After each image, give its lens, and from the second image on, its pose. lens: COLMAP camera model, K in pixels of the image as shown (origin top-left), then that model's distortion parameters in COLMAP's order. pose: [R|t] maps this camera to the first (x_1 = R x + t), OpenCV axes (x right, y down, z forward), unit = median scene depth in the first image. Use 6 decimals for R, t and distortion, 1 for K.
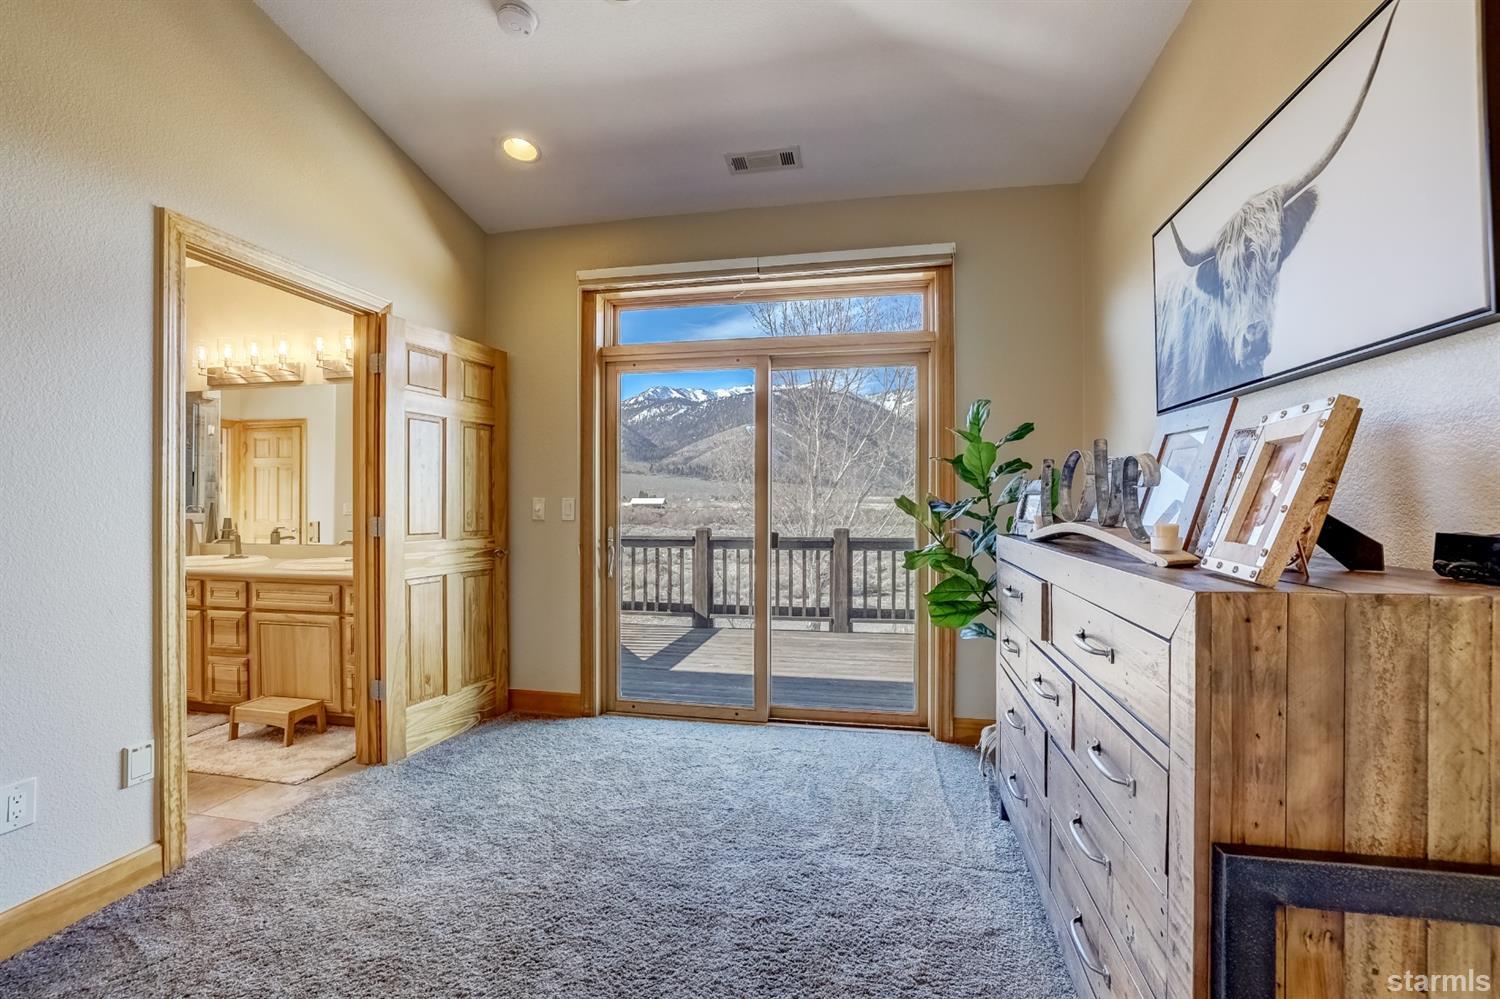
lens RADIAL K [[651.4, 0, 758.5], [0, 651.4, 499.7], [0, 0, 1]] dist [-0.030638, 0.000574]
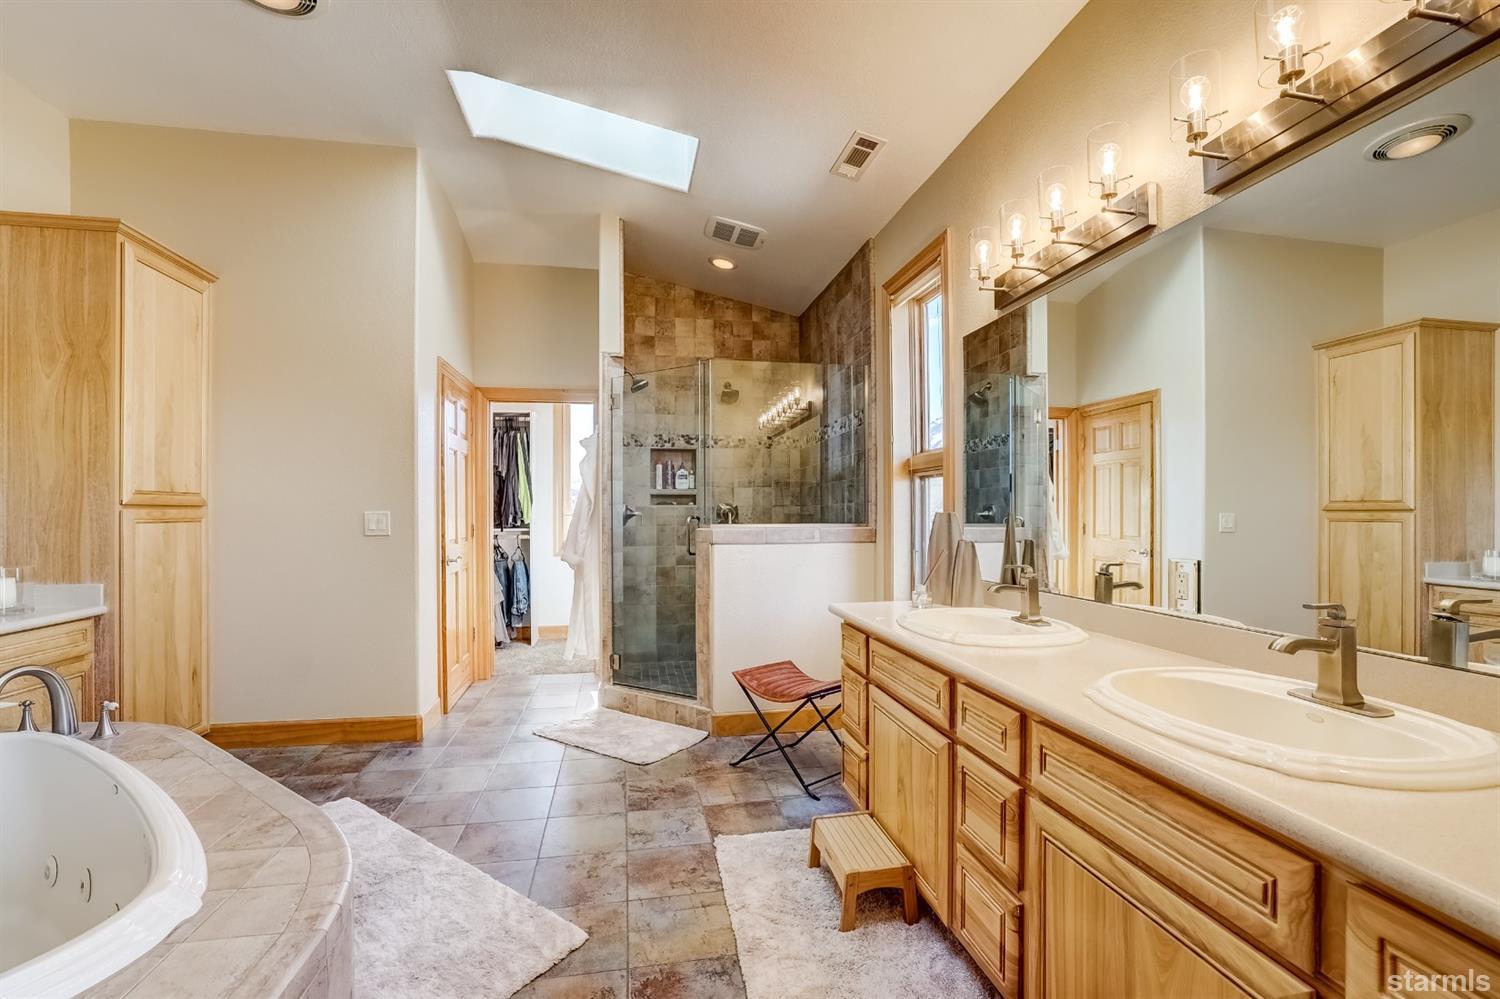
lens RADIAL K [[651.4, 0, 756.5], [0, 651.4, 508.4], [0, 0, 1]] dist [-0.030638, 0.000574]
pose [[0.390588, -0.002955, -0.920561, -0.478422], [0.002233, 0.999995, -0.002262, 0.002436], [0.920563, -0.001172, 0.390593, 0.666045]]
